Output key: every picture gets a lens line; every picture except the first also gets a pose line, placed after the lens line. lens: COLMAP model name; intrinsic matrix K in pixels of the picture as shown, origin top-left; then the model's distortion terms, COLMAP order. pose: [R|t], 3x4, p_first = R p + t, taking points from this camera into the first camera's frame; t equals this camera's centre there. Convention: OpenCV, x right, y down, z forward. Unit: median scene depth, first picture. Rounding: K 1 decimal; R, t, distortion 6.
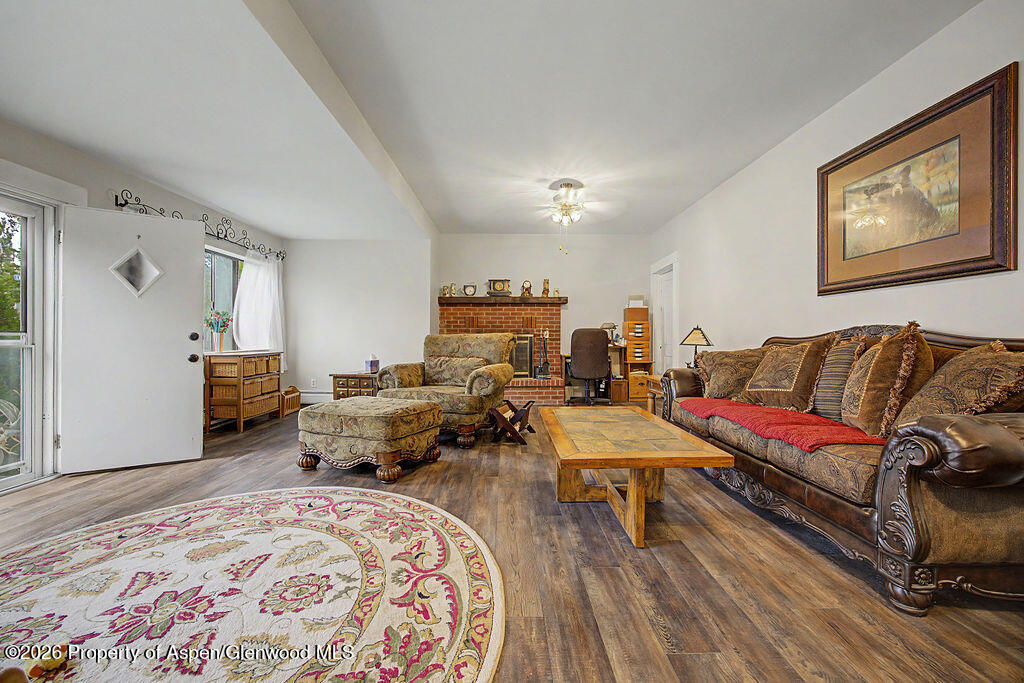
lens RADIAL K [[399.6, 0, 511.8], [0, 399.6, 335.1], [0, 0, 1]] dist [-0.010333, 0.000717]
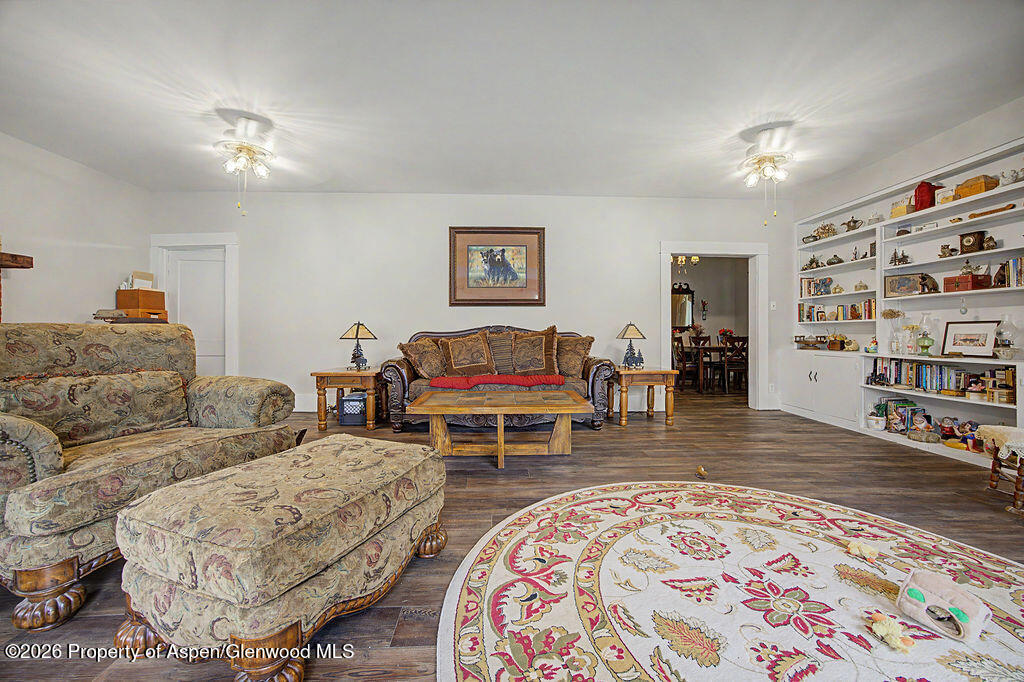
lens RADIAL K [[399.6, 0, 511.8], [0, 399.6, 334.6], [0, 0, 1]] dist [-0.010333, 0.000717]
pose [[-0.027867, -0.002975, 0.999607, -1.415908], [-0.010961, 0.999936, 0.002670, 0.014190], [-0.999552, -0.010882, -0.027898, 1.315533]]
